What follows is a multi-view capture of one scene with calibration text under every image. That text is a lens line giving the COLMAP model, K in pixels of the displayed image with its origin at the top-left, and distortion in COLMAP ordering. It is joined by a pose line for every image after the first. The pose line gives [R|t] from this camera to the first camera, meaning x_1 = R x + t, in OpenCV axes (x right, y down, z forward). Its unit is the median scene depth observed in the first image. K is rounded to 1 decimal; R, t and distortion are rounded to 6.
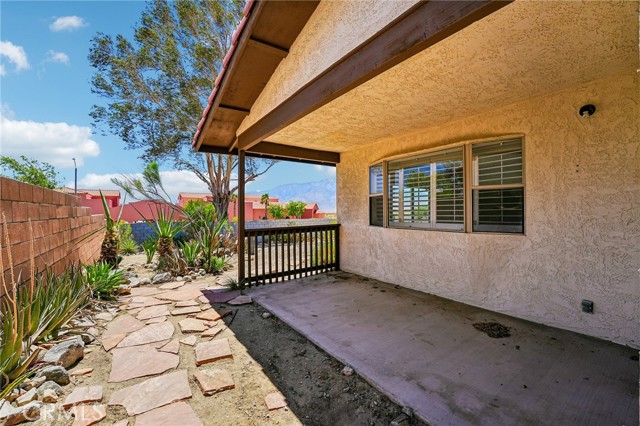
lens RADIAL K [[263.9, 0, 323.1], [0, 263.9, 213.6], [0, 0, 1]] dist [-0.026573, 0.000979]
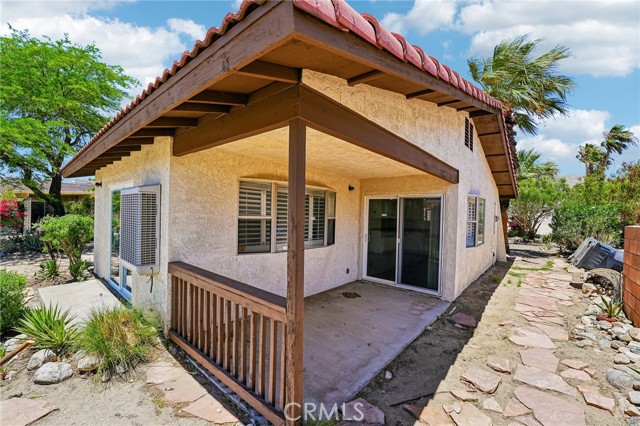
lens RADIAL K [[263.9, 0, 322.6], [0, 263.9, 212.5], [0, 0, 1]] dist [-0.026573, 0.000979]
pose [[-0.231249, -0.001466, 0.972893, -1.077474], [-0.010635, 0.999943, -0.001021, -0.138075], [-0.972836, -0.010583, -0.231252, 1.547694]]
